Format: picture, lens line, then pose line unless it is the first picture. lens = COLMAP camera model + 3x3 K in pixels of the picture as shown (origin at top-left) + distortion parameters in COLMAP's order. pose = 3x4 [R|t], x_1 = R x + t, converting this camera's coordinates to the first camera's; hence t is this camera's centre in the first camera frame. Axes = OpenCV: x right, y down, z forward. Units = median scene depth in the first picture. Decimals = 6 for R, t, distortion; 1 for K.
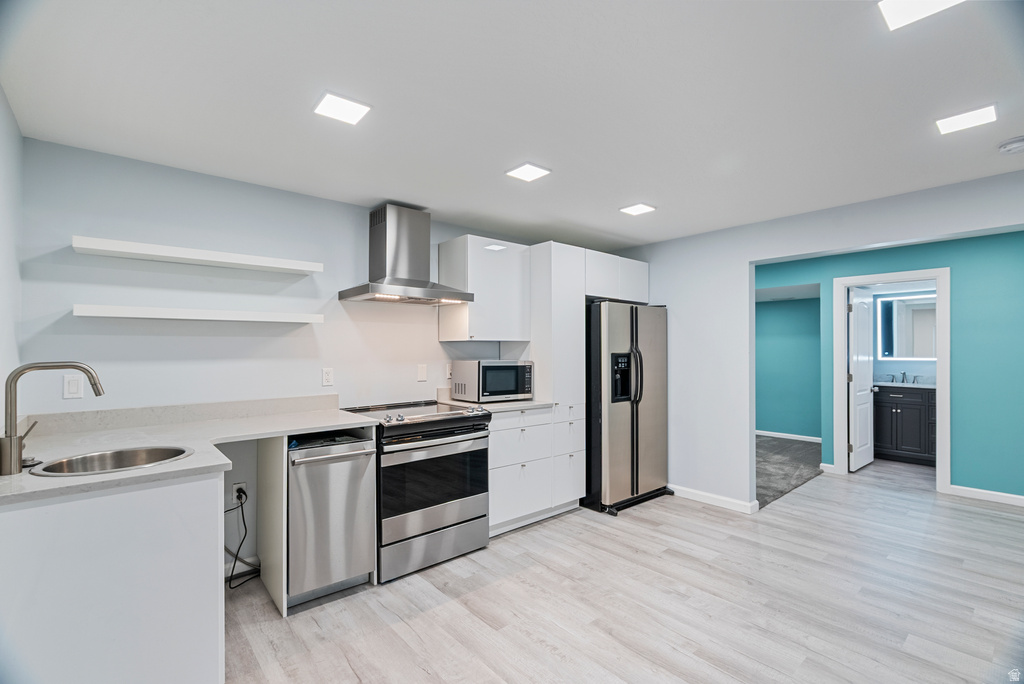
lens RADIAL K [[465.3, 0, 508.1], [0, 465.3, 346.4], [0, 0, 1]] dist [-0.008470, 0.002781]
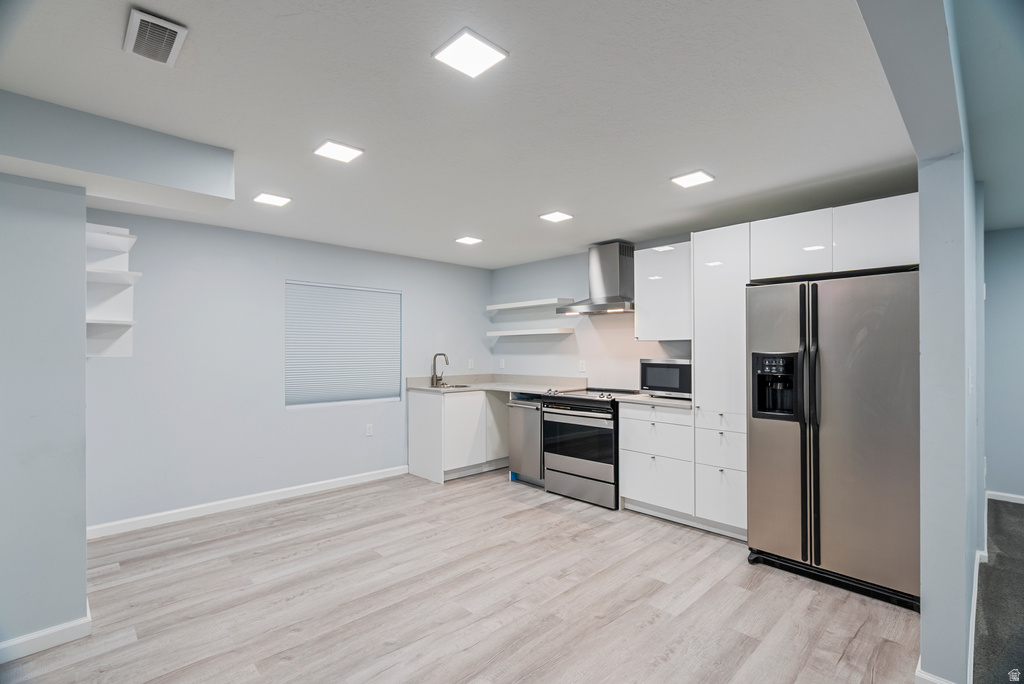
lens RADIAL K [[465.3, 0, 504.7], [0, 465.3, 346.1], [0, 0, 1]] dist [-0.008470, 0.002781]
pose [[0.045916, -0.006507, -0.998924, 1.179152], [0.010929, 0.999922, -0.006012, 0.004511], [0.998886, -0.010641, 0.045983, 0.670812]]
